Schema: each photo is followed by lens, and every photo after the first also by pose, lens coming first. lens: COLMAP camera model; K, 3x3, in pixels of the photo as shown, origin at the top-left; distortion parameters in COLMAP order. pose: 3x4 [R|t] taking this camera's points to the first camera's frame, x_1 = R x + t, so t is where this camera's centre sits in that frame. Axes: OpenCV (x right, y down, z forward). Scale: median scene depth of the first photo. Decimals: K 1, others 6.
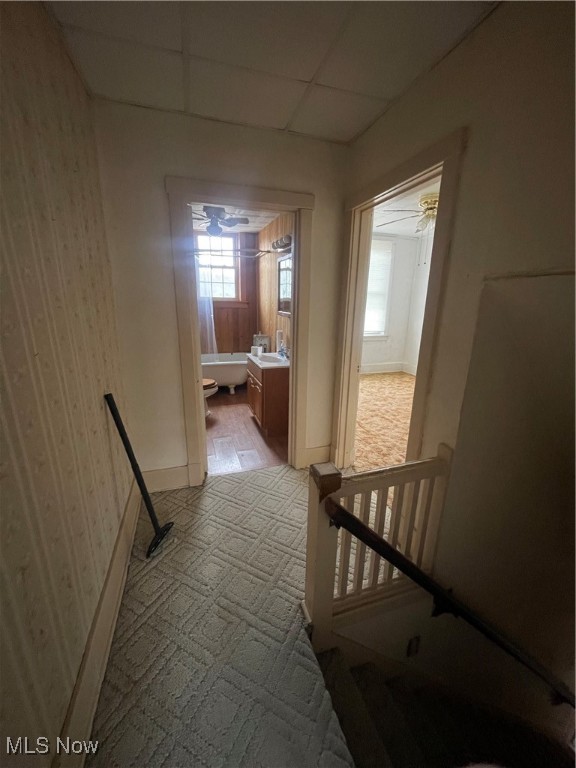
lens RADIAL K [[311.6, 0, 288.0], [0, 311.6, 384.0], [0, 0, 1]] dist [-0.000884, 0.000108]
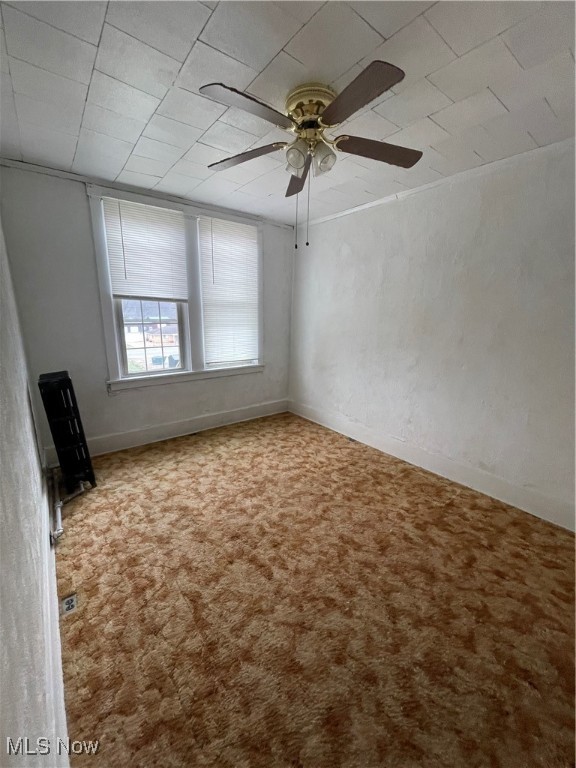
lens RADIAL K [[311.6, 0, 288.0], [0, 311.6, 384.0], [0, 0, 1]] dist [-0.000884, 0.000108]
pose [[0.941008, -0.071921, 0.330653, 0.170225], [0.081817, 0.996518, -0.016087, -0.118239], [-0.328345, 0.042191, 0.943615, 0.407241]]
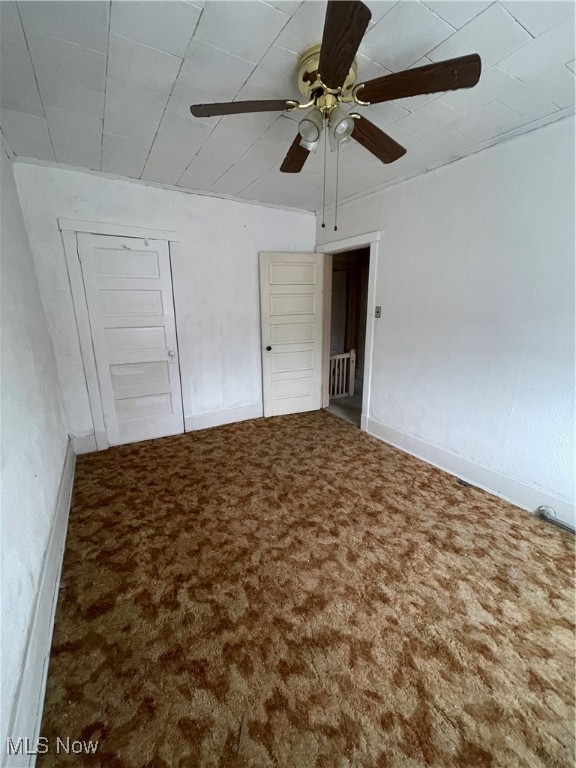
lens RADIAL K [[311.6, 0, 288.0], [0, 311.6, 384.0], [0, 0, 1]] dist [-0.000884, 0.000108]
pose [[-0.975246, 0.048044, -0.215841, 0.436999], [-0.066224, 0.867849, 0.492396, -0.297080], [0.210974, 0.494500, -0.843184, 1.084830]]
